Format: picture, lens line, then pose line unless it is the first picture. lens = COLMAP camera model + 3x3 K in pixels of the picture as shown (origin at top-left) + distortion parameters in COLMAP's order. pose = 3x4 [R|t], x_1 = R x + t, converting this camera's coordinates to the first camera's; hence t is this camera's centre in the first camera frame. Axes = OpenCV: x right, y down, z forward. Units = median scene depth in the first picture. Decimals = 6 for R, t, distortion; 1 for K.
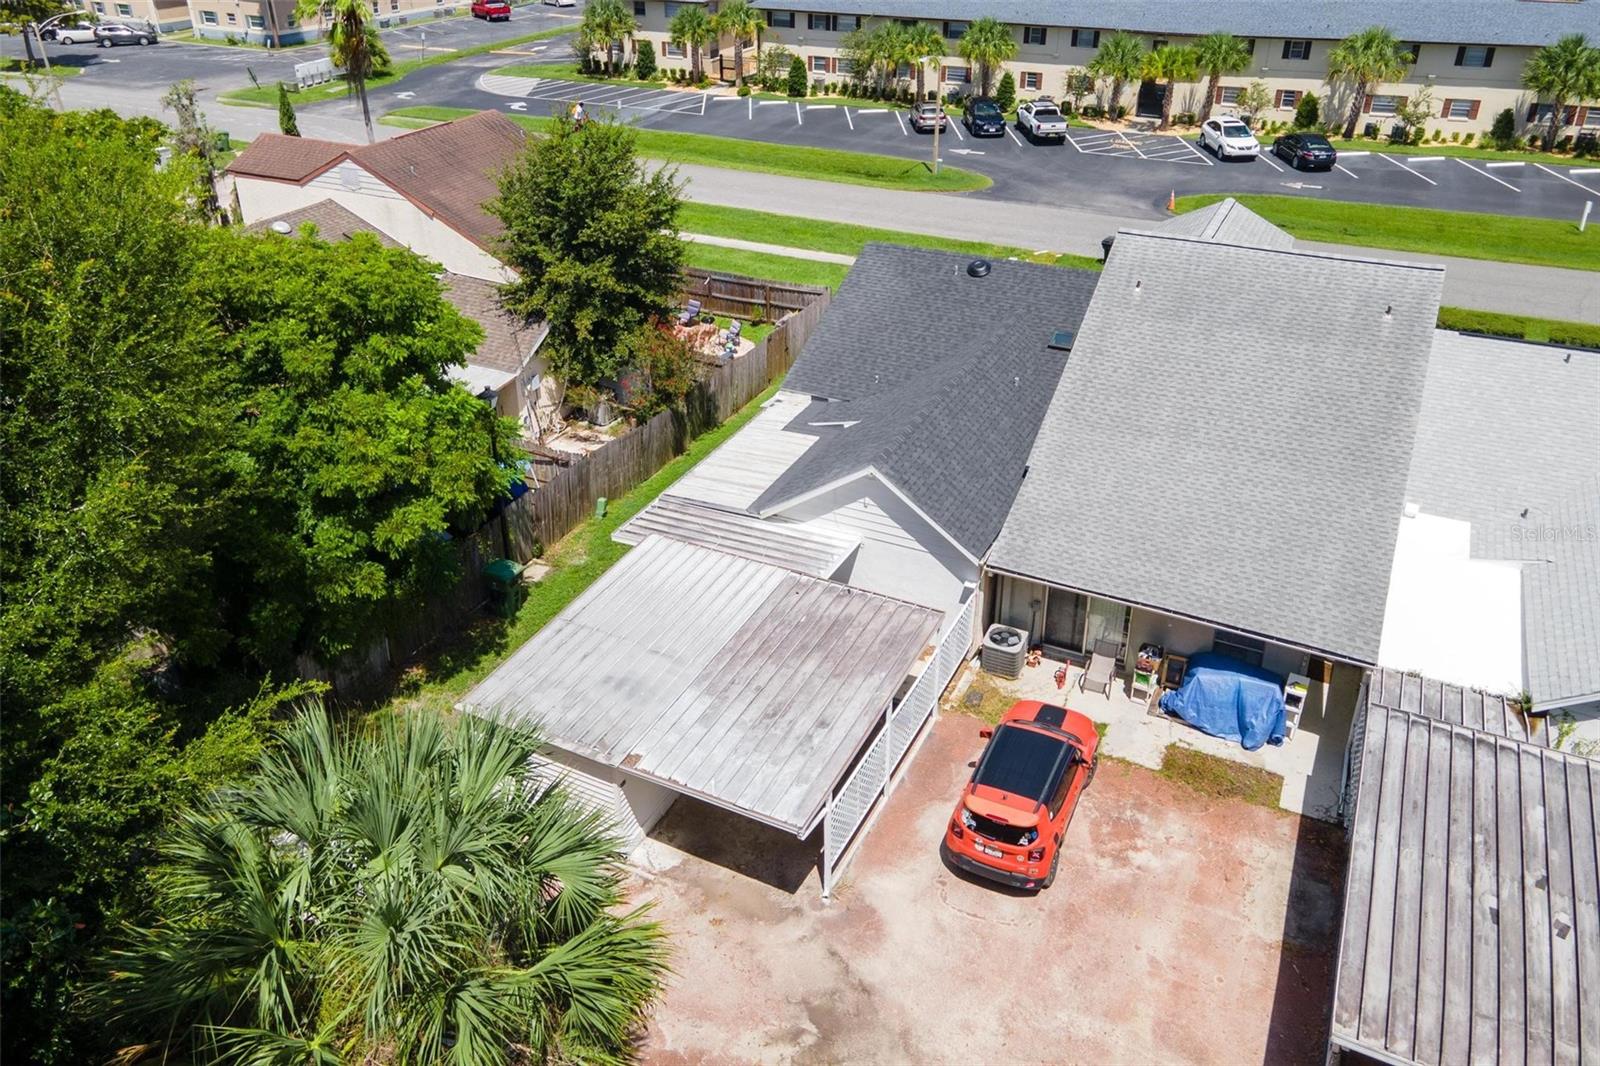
lens RADIAL K [[1196.4, 0, 800.0], [0, 1196.4, 533.0], [0, 0, 1]] dist [0.034275, -0.001407]
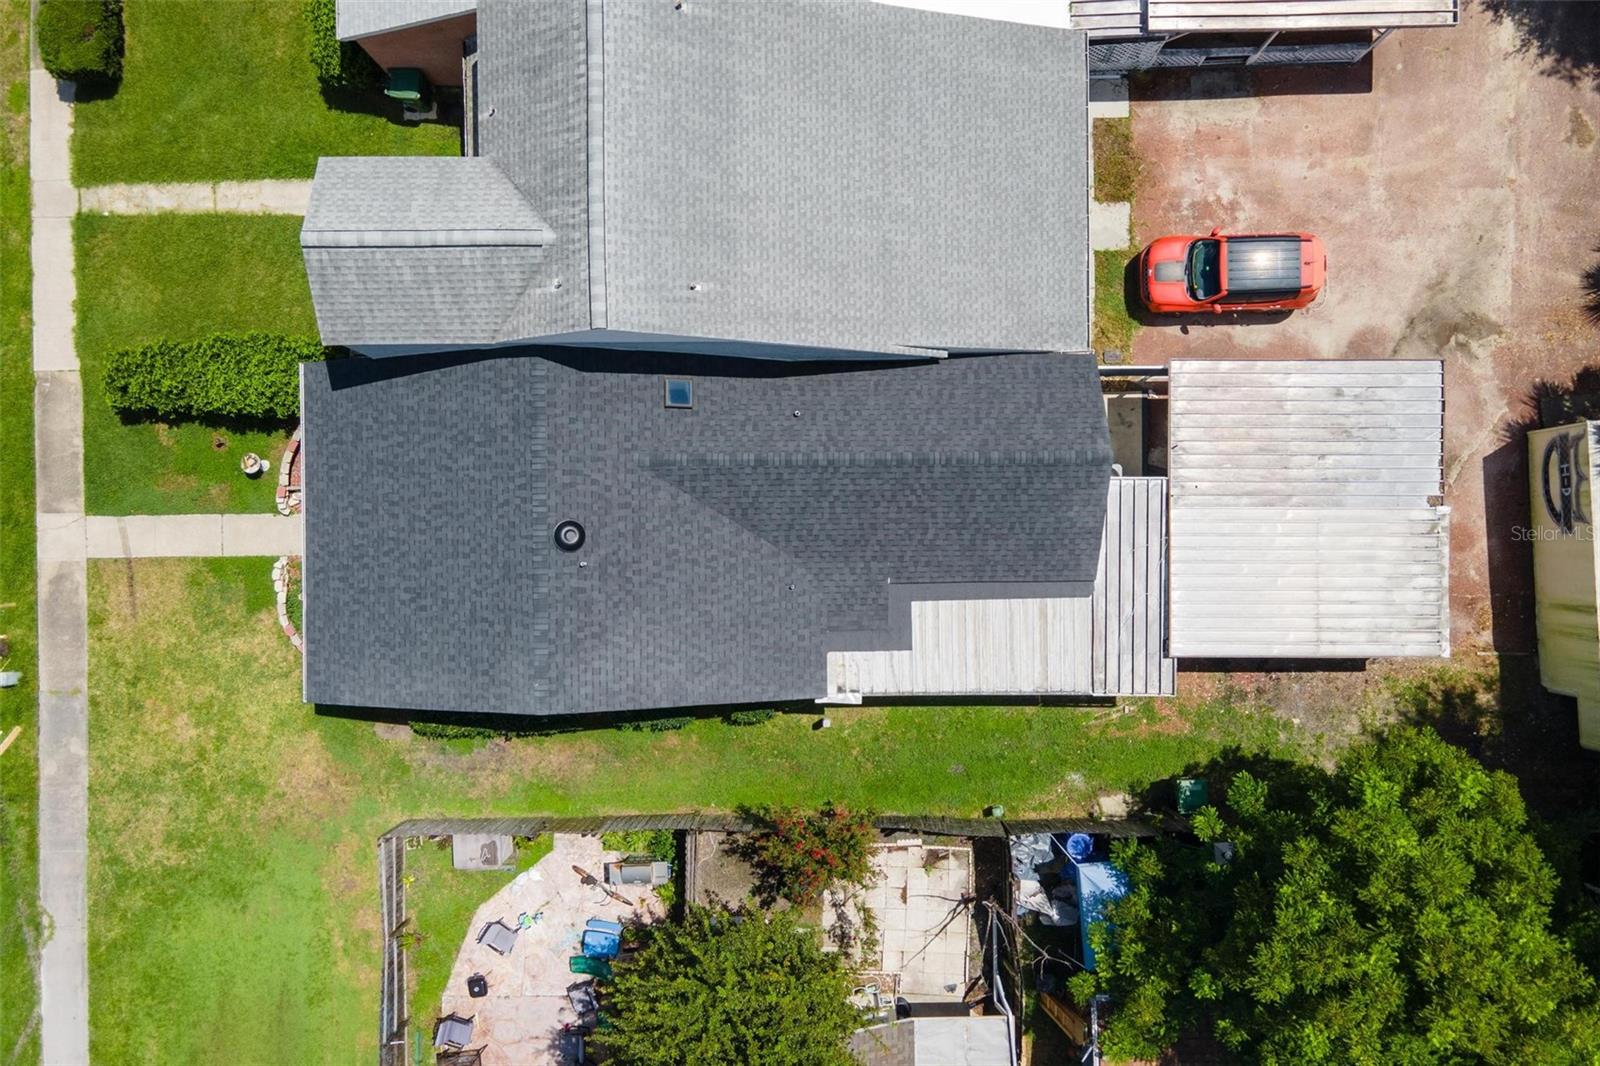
lens RADIAL K [[1045.8, 0, 800.0], [0, 1045.8, 533.0], [0, 0, 1]] dist [0.037788, 0.000853]
pose [[-0.444531, -0.895328, 0.027941, 0.122443], [0.470866, -0.207023, 0.857570, -1.243724], [-0.762022, 0.394373, 0.513607, 0.982770]]
